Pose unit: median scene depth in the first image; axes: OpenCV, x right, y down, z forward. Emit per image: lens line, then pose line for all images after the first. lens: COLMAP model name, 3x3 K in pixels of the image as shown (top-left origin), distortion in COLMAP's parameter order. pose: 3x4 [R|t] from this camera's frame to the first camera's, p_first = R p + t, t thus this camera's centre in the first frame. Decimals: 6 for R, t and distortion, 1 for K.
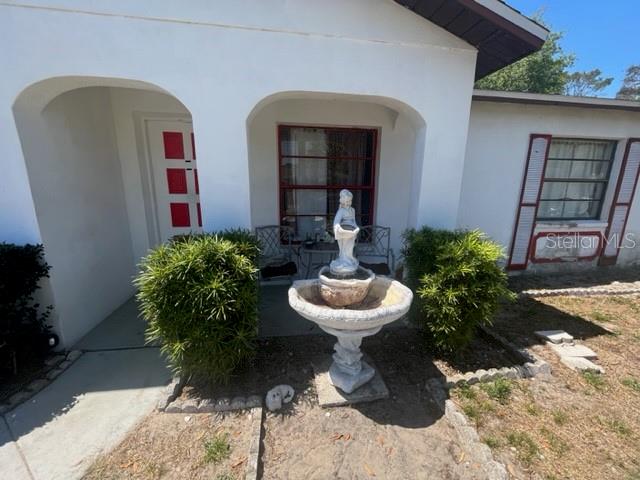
lens RADIAL K [[259.9, 0, 319.2], [0, 259.9, 240.4], [0, 0, 1]] dist [-0.002643, -0.000205]
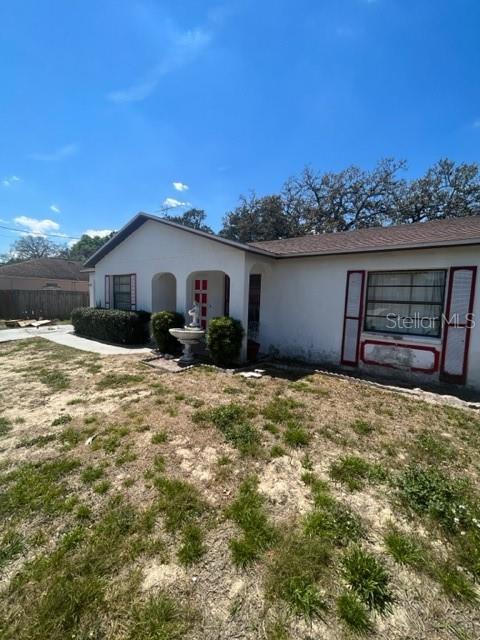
lens RADIAL K [[259.9, 0, 240.7], [0, 259.9, 320.6], [0, 0, 1]] dist [-0.002643, -0.000205]
pose [[0.695733, 0.077672, -0.714089, 1.382455], [-0.179480, 0.981400, -0.068118, 0.081511], [0.695516, 0.175557, 0.696733, -0.405826]]
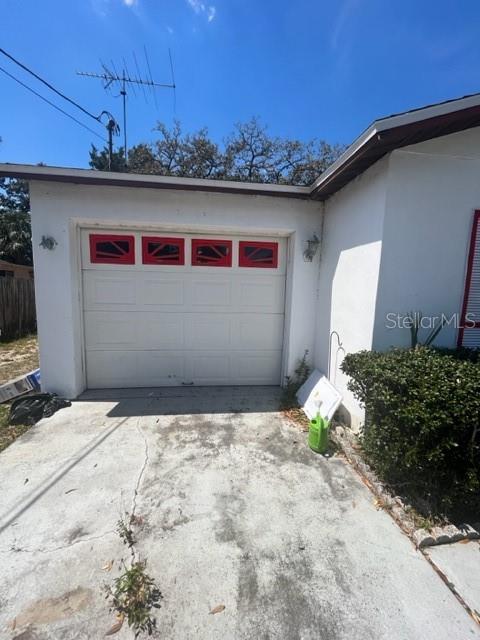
lens RADIAL K [[259.9, 0, 240.1], [0, 259.9, 320.1], [0, 0, 1]] dist [-0.002643, -0.000205]
pose [[0.999285, 0.023942, -0.029276, -1.725007], [-0.026567, 0.995326, -0.092844, 0.035992], [0.026917, 0.093555, 0.995250, -0.233603]]
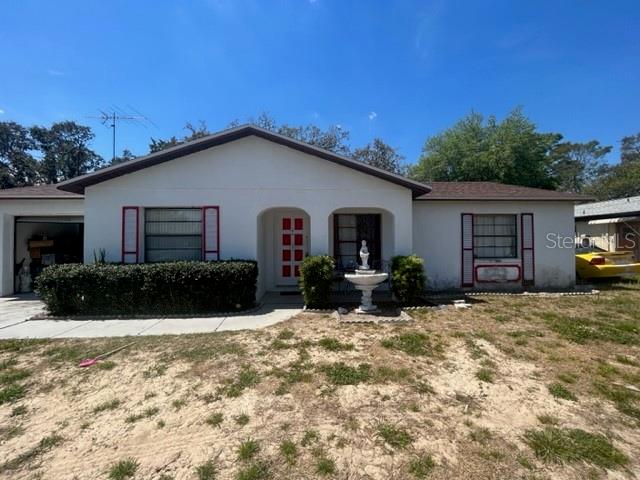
lens RADIAL K [[259.9, 0, 318.8], [0, 259.9, 241.2], [0, 0, 1]] dist [-0.002643, -0.000205]
pose [[0.994249, -0.015689, -0.105938, -0.044179], [-0.008672, 0.974168, -0.225656, 0.228048], [0.106742, 0.225277, 0.968430, -0.896990]]
